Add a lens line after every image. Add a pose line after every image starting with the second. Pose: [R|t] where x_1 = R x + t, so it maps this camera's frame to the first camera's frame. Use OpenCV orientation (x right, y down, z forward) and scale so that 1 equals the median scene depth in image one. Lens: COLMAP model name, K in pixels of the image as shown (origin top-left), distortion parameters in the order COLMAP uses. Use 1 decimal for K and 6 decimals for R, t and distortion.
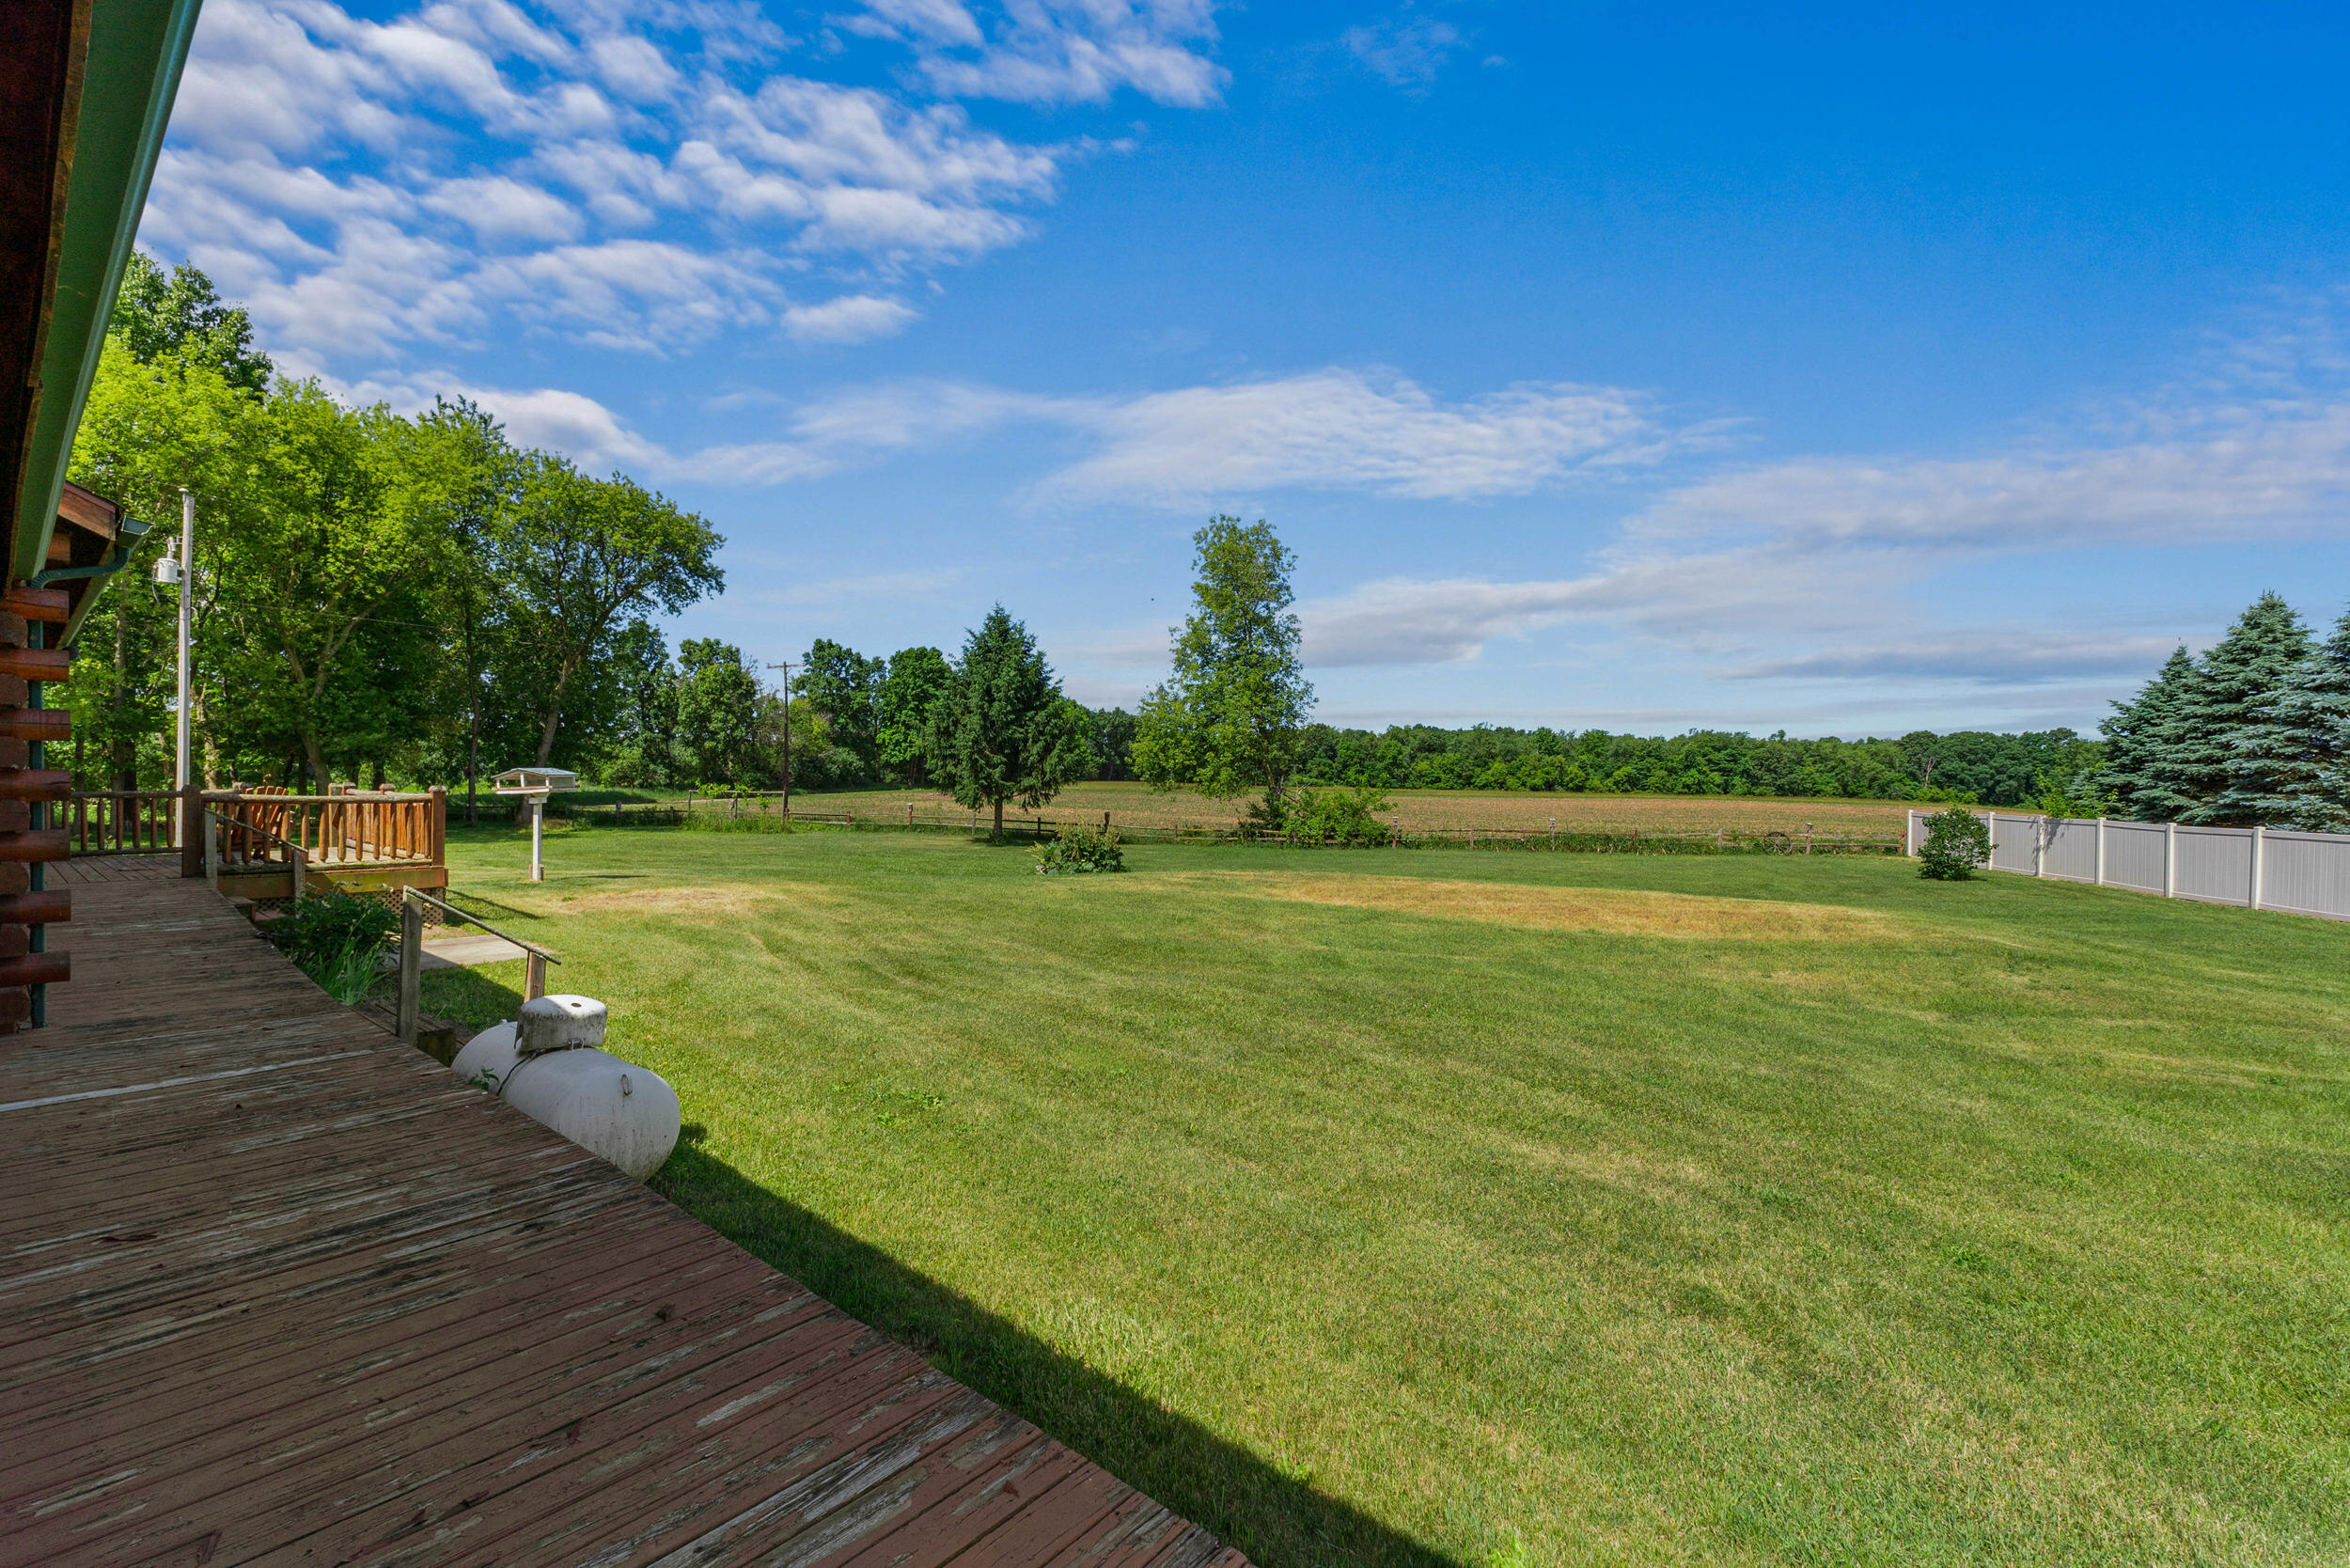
lens RADIAL K [[996.7, 0, 1175.0], [0, 996.7, 784.0], [0, 0, 1]] dist [0.001724, -0.000301]
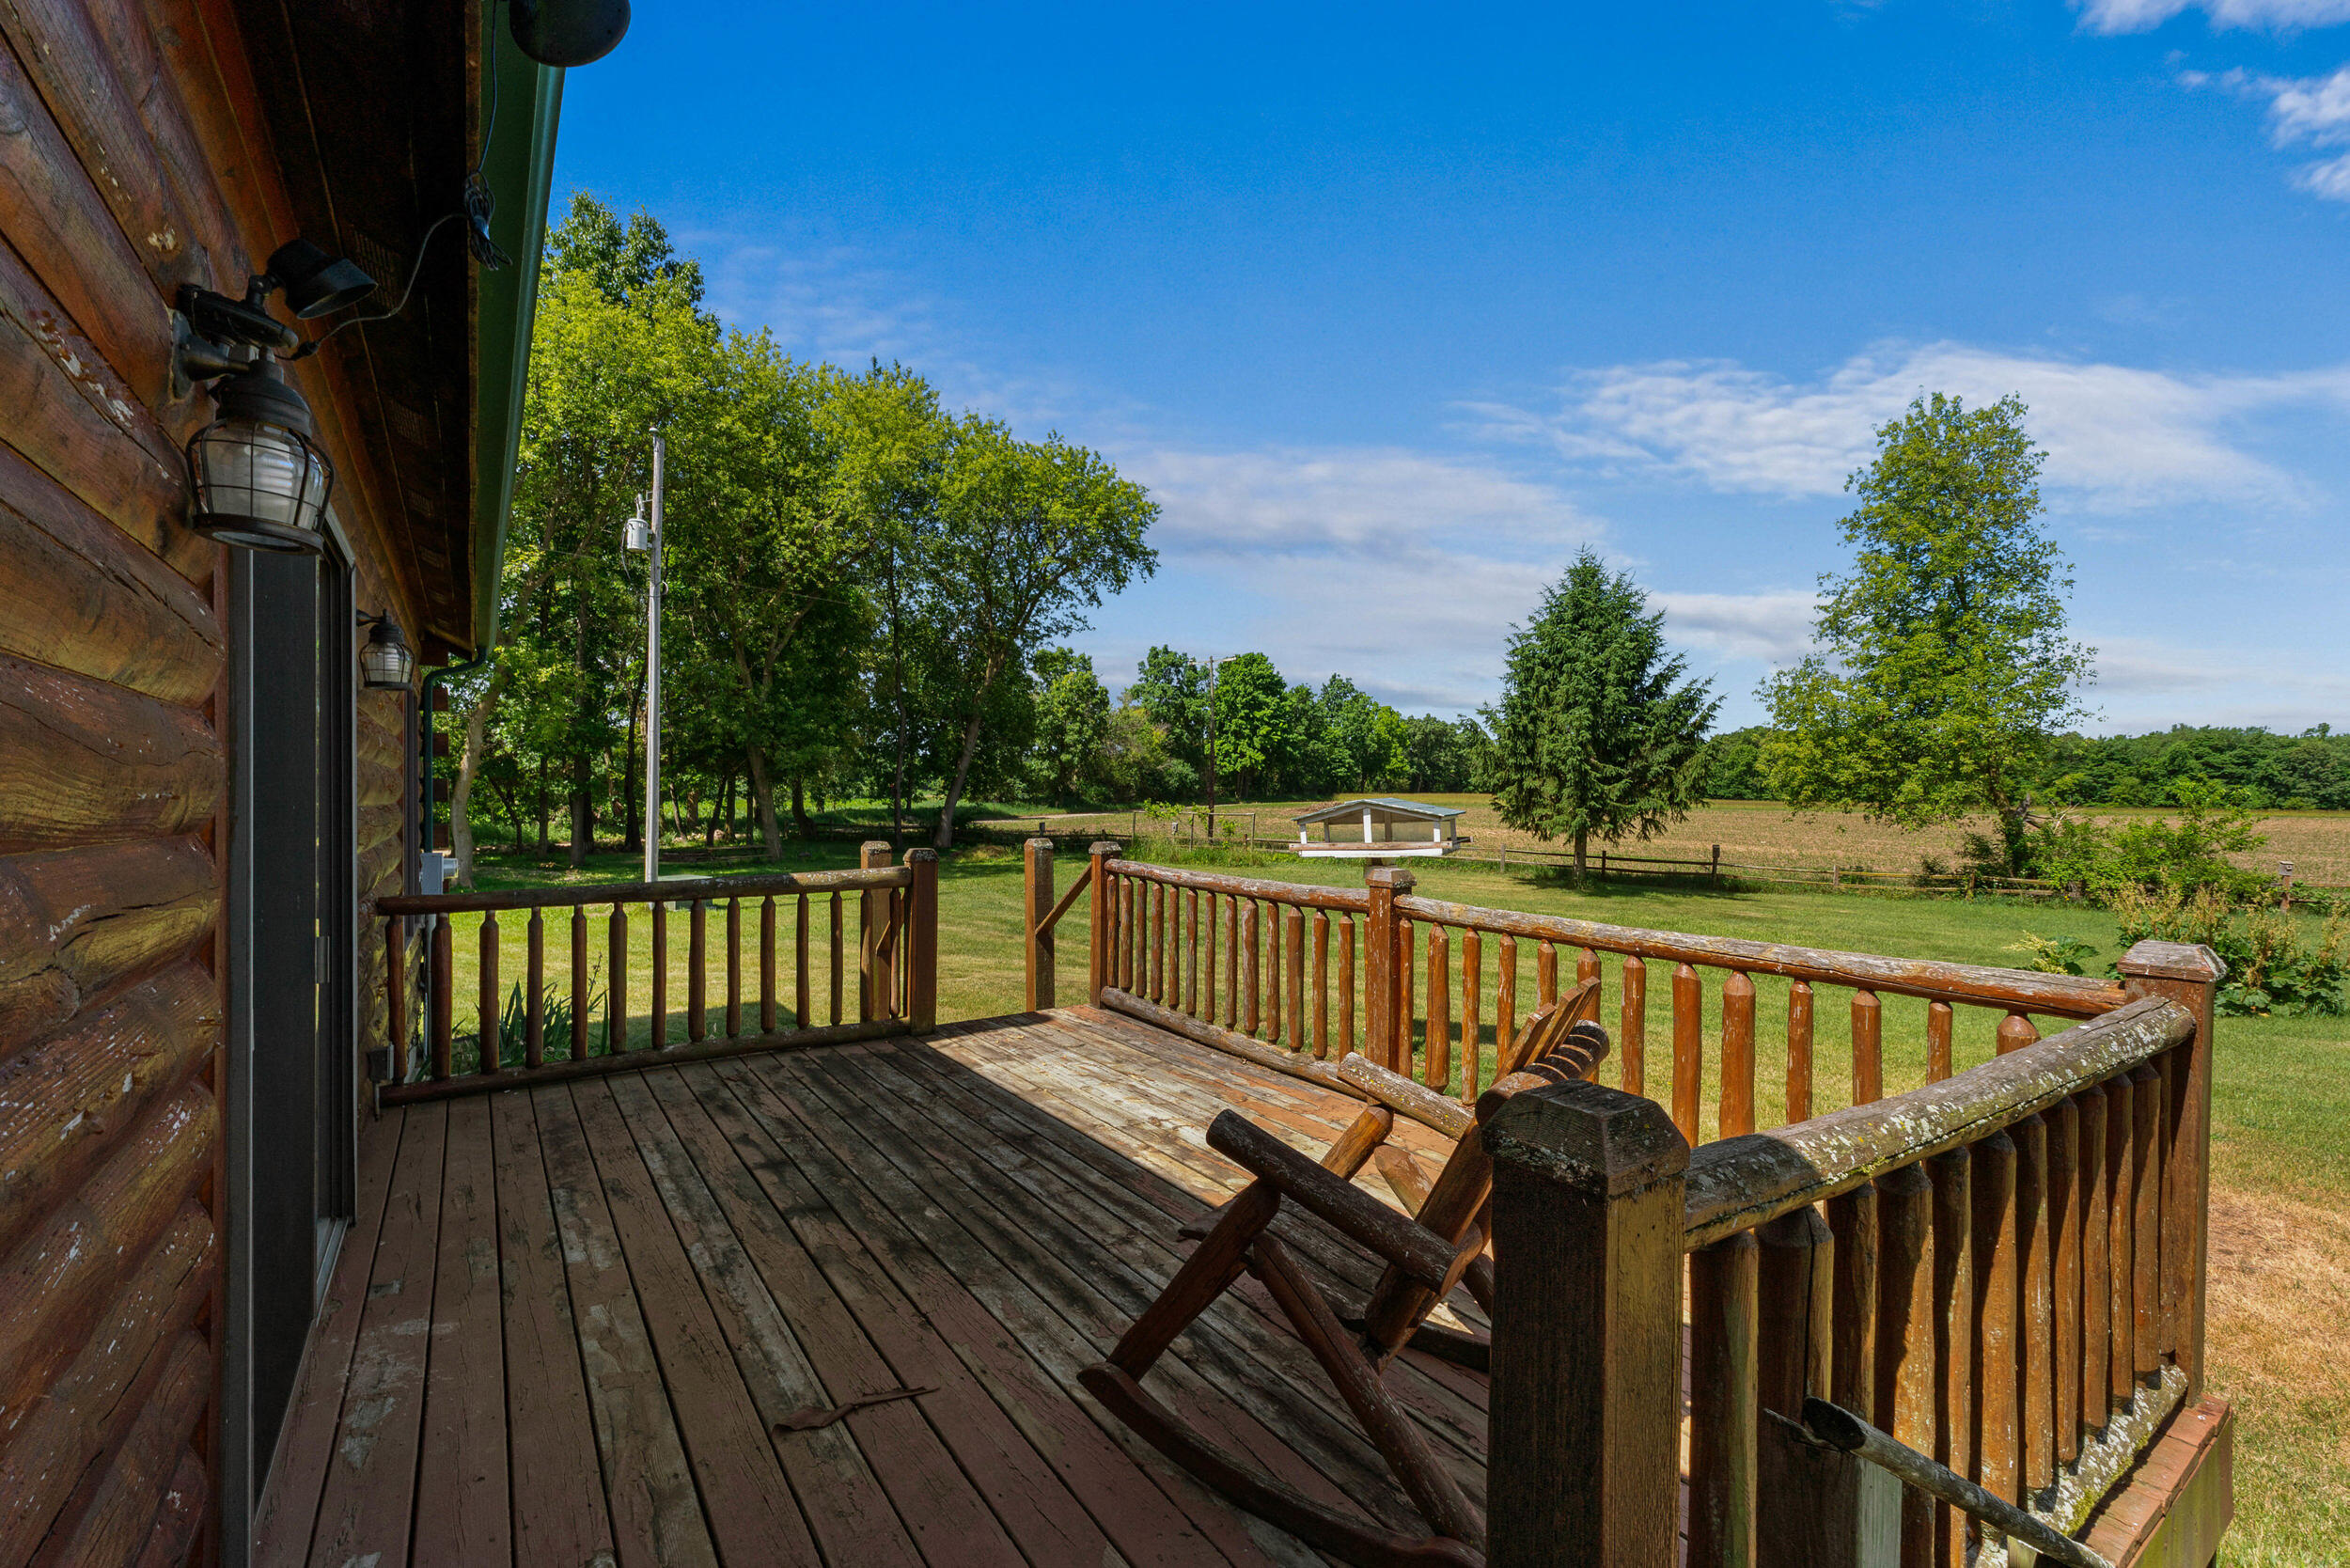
lens RADIAL K [[996.7, 0, 1175.0], [0, 996.7, 784.0], [0, 0, 1]] dist [0.001724, -0.000301]
pose [[0.965676, -0.004536, -0.259711, -0.115467], [0.001848, 0.999942, -0.010595, -0.003601], [0.259744, 0.009751, 0.965628, 0.103350]]
